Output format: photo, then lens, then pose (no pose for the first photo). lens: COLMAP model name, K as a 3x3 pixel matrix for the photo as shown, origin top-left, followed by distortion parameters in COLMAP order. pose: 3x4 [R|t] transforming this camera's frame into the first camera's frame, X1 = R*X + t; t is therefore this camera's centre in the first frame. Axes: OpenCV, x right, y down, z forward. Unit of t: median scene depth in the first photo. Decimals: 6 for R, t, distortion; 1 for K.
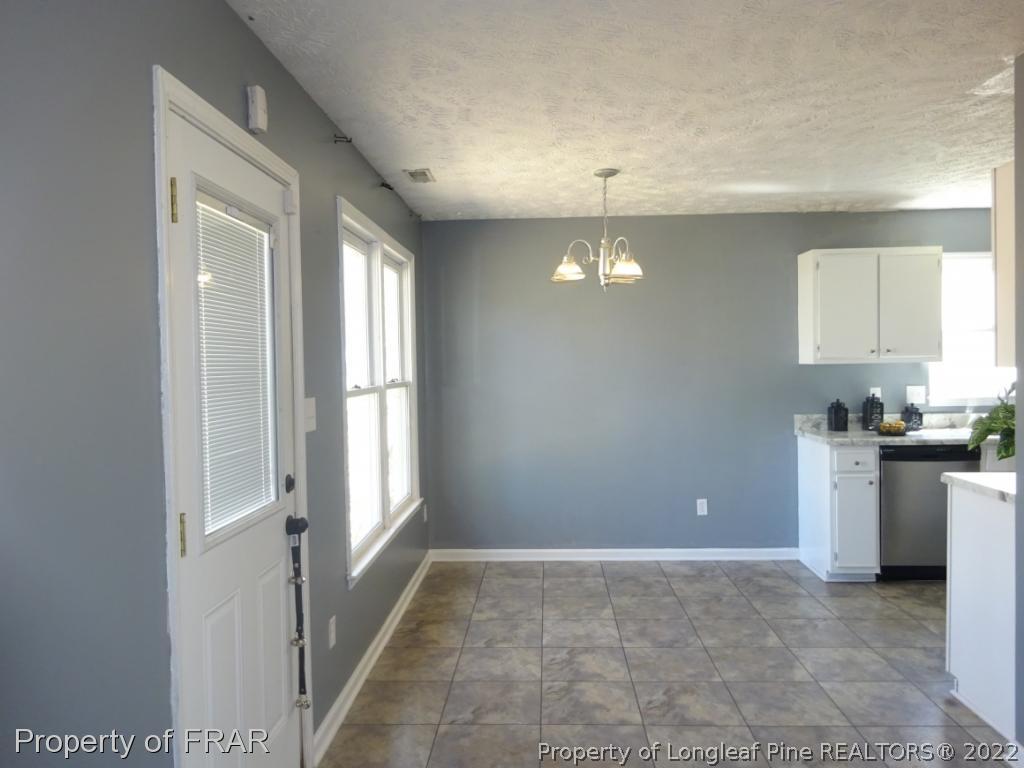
lens RADIAL K [[760.0, 0, 514.2], [0, 760.0, 380.7], [0, 0, 1]] dist [0.007976, -0.004333]
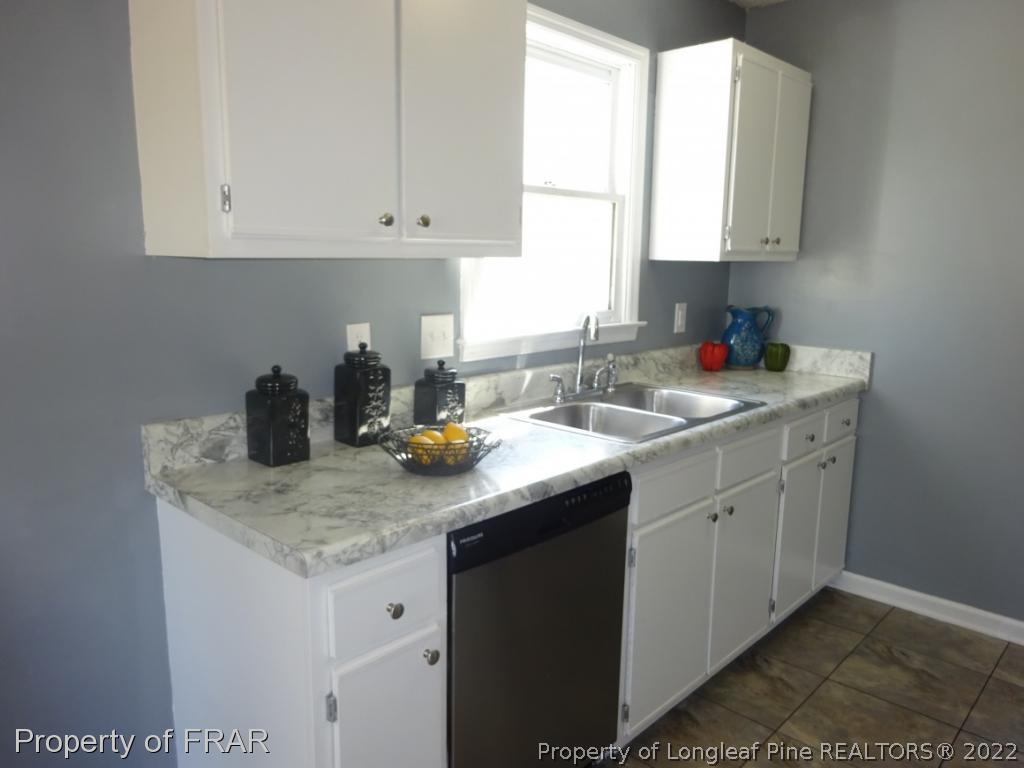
lens RADIAL K [[760.0, 0, 513.1], [0, 760.0, 381.3], [0, 0, 1]] dist [0.007976, -0.004333]
pose [[0.652149, -0.102207, 0.751169, 0.257085], [-0.006810, 0.990040, 0.140621, -0.016898], [-0.758060, -0.096822, 0.644958, 0.745446]]
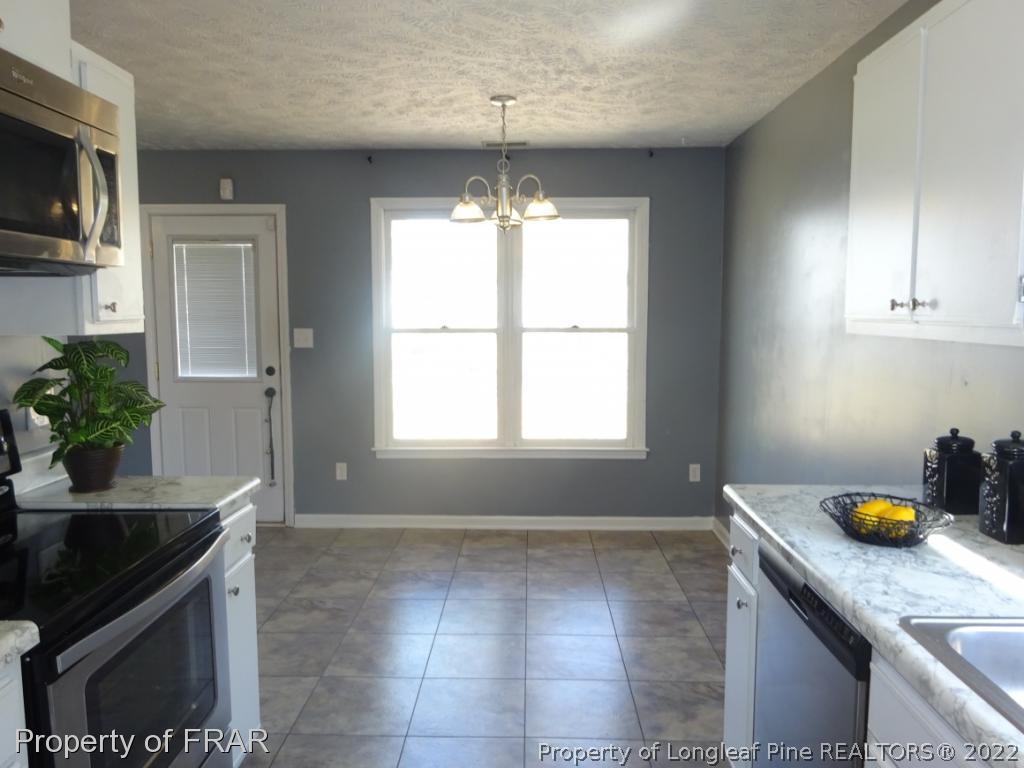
lens RADIAL K [[760.0, 0, 514.6], [0, 760.0, 383.4], [0, 0, 1]] dist [0.007976, -0.004333]
pose [[0.014114, 0.115473, -0.993210, 0.839993], [-0.028239, 0.992959, 0.115042, -0.037593], [0.999502, 0.026424, 0.017275, 0.809581]]
